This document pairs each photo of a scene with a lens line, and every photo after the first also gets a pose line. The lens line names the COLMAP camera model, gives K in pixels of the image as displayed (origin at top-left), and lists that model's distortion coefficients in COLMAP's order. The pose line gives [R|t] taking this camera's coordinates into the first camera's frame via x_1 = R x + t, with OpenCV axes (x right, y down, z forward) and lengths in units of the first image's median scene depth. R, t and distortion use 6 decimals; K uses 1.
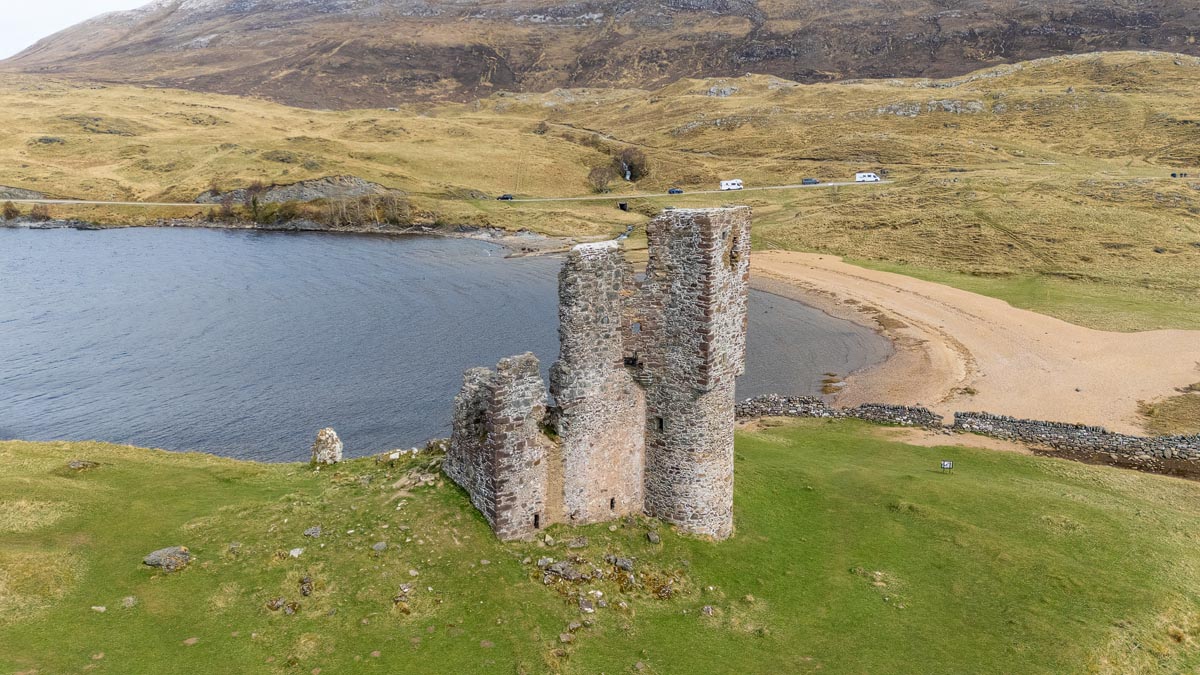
lens RADIAL K [[881.4, 0, 602.4], [0, 881.4, 332.3], [0, 0, 1]] dist [0.081901, -0.069335]
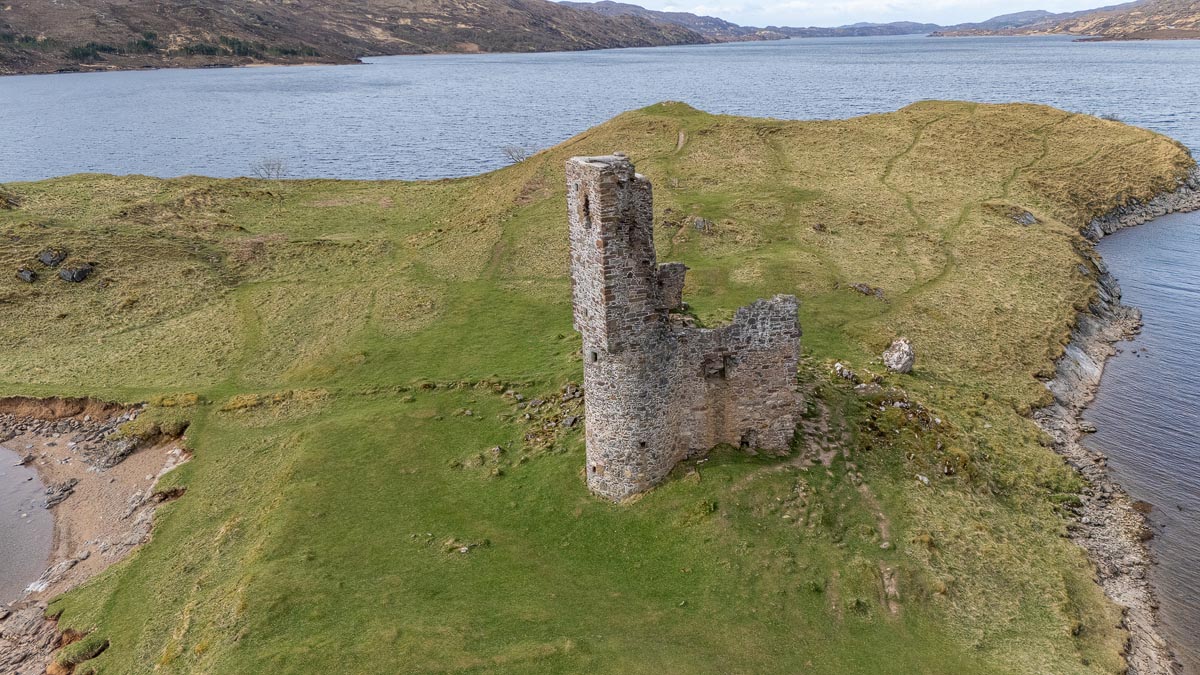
lens RADIAL K [[881.4, 0, 600.3], [0, 881.4, 339.6], [0, 0, 1]] dist [0.081901, -0.069335]
pose [[-0.483156, 0.299146, -0.822844, 0.223107], [-0.149766, 0.897729, 0.414310, -0.083424], [0.862630, 0.323411, -0.388941, 0.329267]]
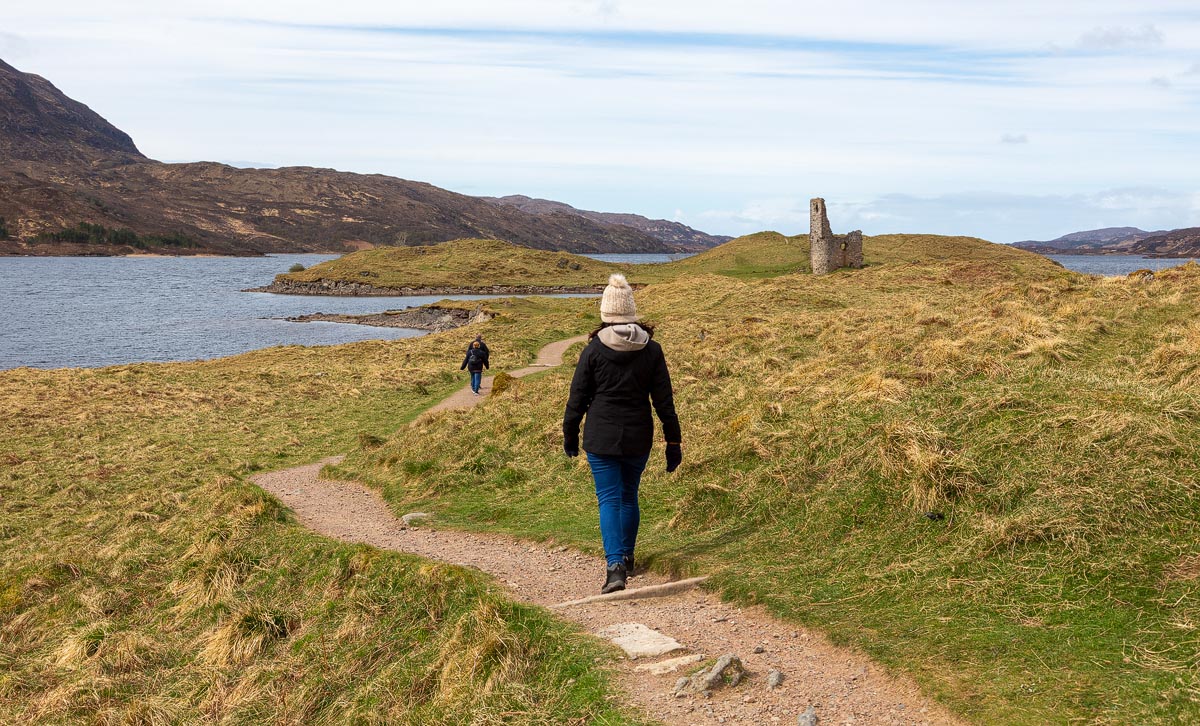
lens RADIAL K [[1441.7, 0, 590.1], [0, 1441.7, 362.0], [0, 0, 1]] dist [0.046748, 0.000000]
pose [[-0.420995, 0.078193, -0.903686, 1.689628], [-0.179053, 0.969510, 0.167303, -0.081400], [0.889215, 0.232241, -0.394158, 0.702944]]
